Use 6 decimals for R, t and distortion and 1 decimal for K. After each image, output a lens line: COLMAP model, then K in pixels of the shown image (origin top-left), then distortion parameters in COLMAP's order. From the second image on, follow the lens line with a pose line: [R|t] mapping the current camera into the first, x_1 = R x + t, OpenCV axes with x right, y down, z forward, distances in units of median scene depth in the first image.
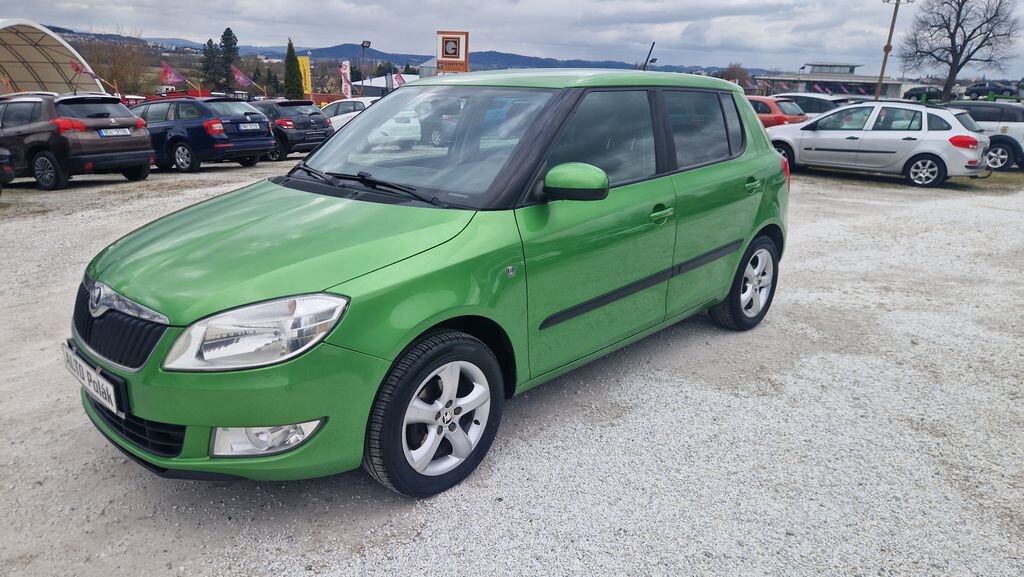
lens RADIAL K [[698.2, 0, 512.0], [0, 698.2, 288.5], [0, 0, 1]] dist [0.002163, -0.003428]
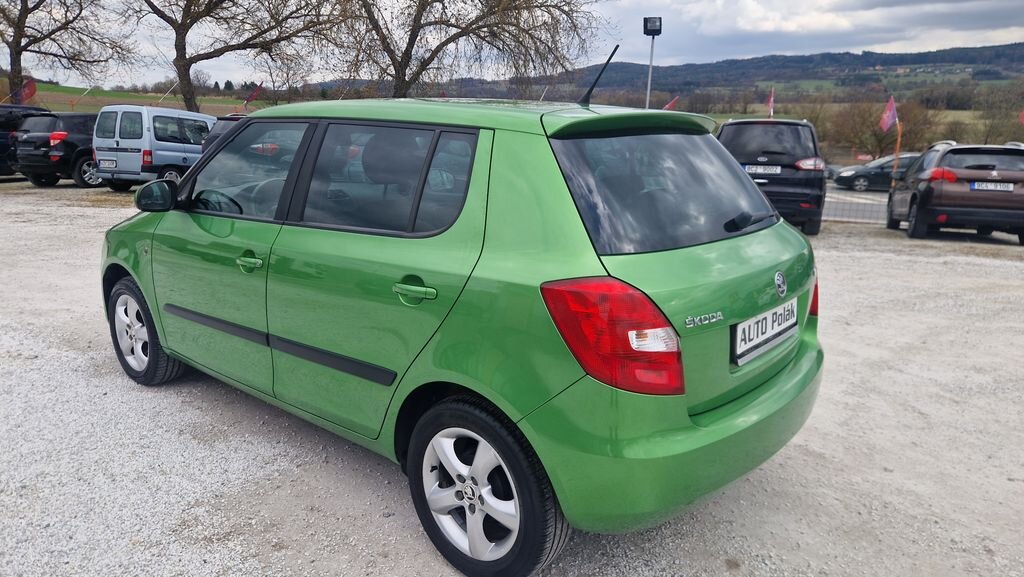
lens RADIAL K [[698.2, 0, 512.0], [0, 698.2, 288.5], [0, 0, 1]] dist [0.002163, -0.003428]
pose [[0.034510, 0.213687, -0.976292, 0.481643], [-0.288451, 0.937431, 0.194985, -0.151126], [0.956873, 0.274884, 0.093989, 0.557965]]
